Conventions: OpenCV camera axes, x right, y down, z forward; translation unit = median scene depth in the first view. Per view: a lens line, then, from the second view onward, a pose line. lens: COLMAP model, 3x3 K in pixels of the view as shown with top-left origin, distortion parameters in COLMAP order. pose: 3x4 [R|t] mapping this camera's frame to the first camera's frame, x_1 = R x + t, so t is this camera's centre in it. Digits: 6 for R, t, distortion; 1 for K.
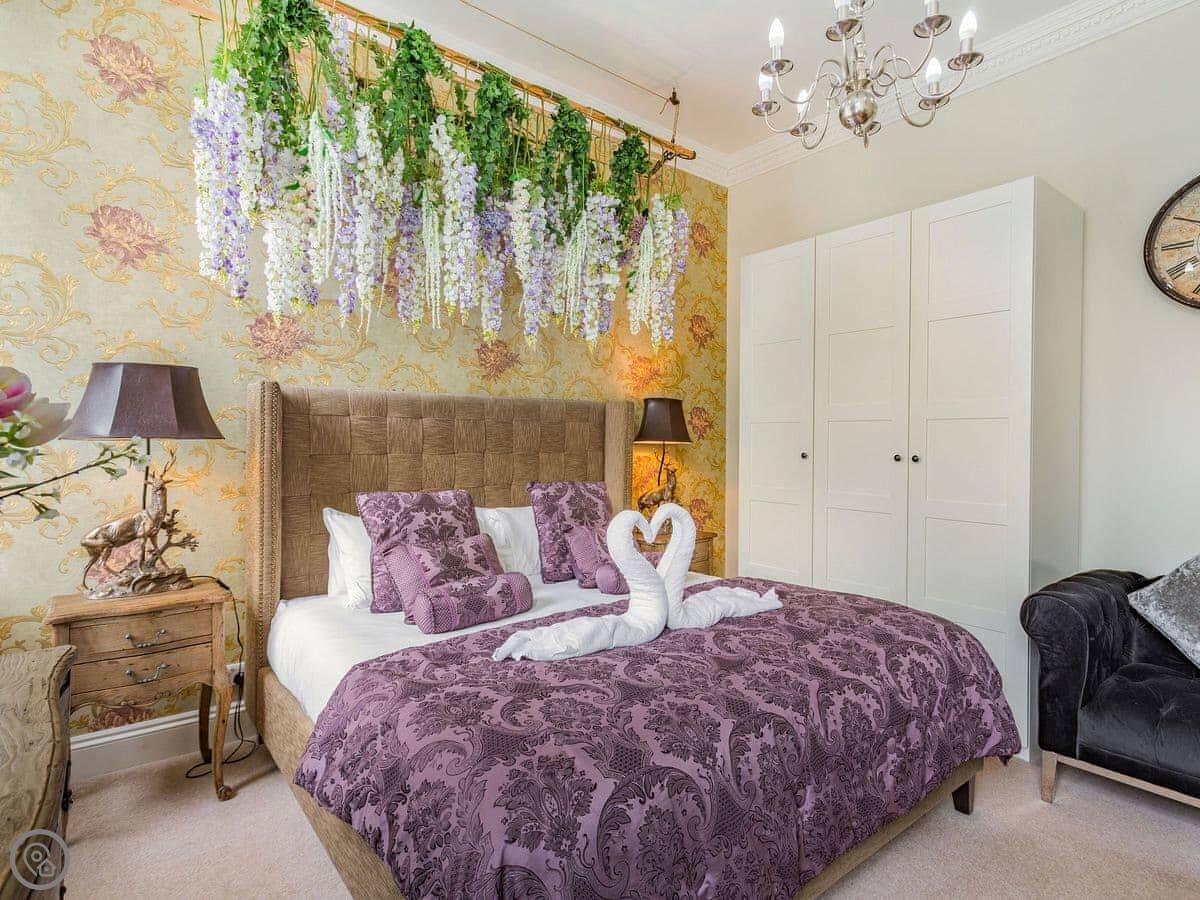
lens RADIAL K [[662.6, 0, 598.2], [0, 662.6, 445.8], [0, 0, 1]] dist [0.057710, 0.000895]
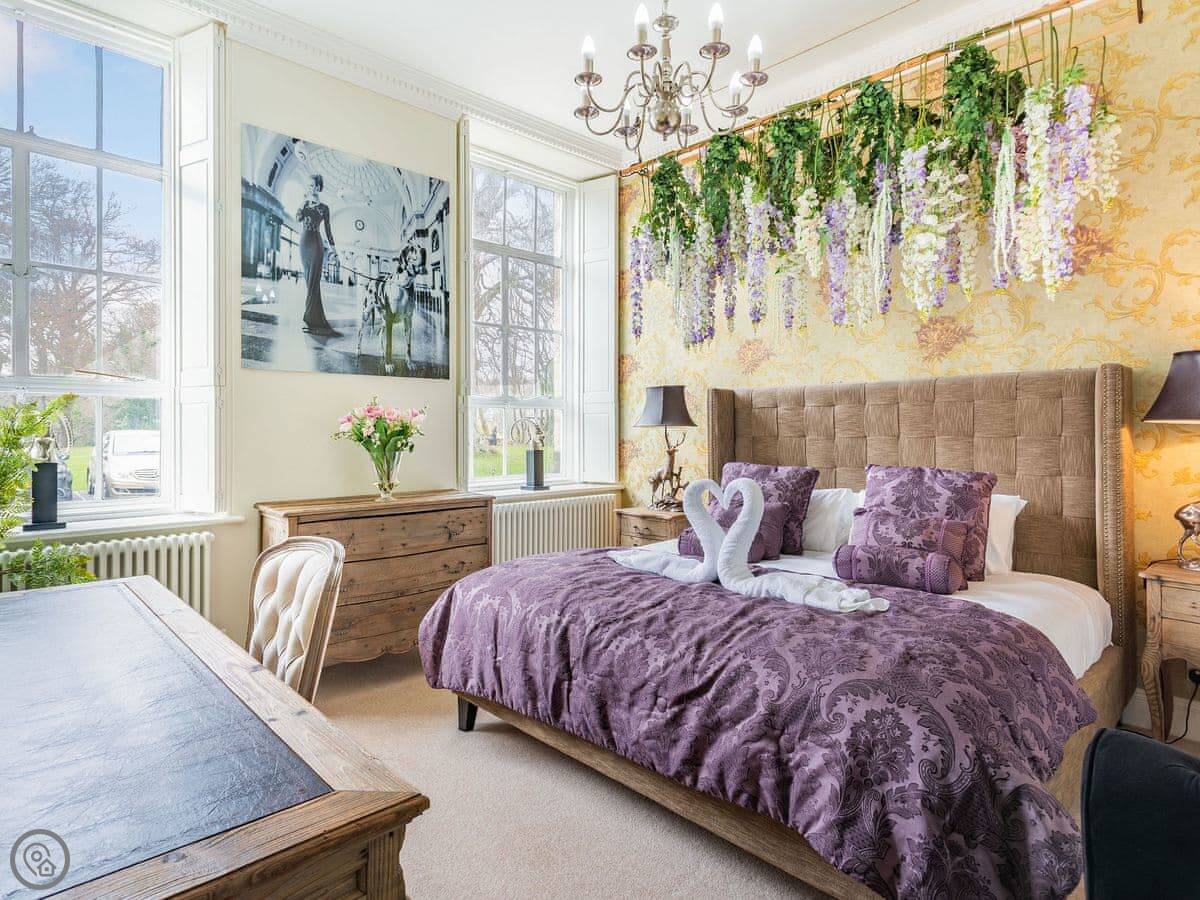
lens RADIAL K [[674.1, 0, 599.3], [0, 674.1, 445.5], [0, 0, 1]] dist [-0.001869, -0.000257]
pose [[0.087223, 0.003826, -0.996181, 0.858890], [-0.004278, 0.999985, 0.003466, 0.025108], [0.996180, 0.003960, 0.087238, 0.492126]]
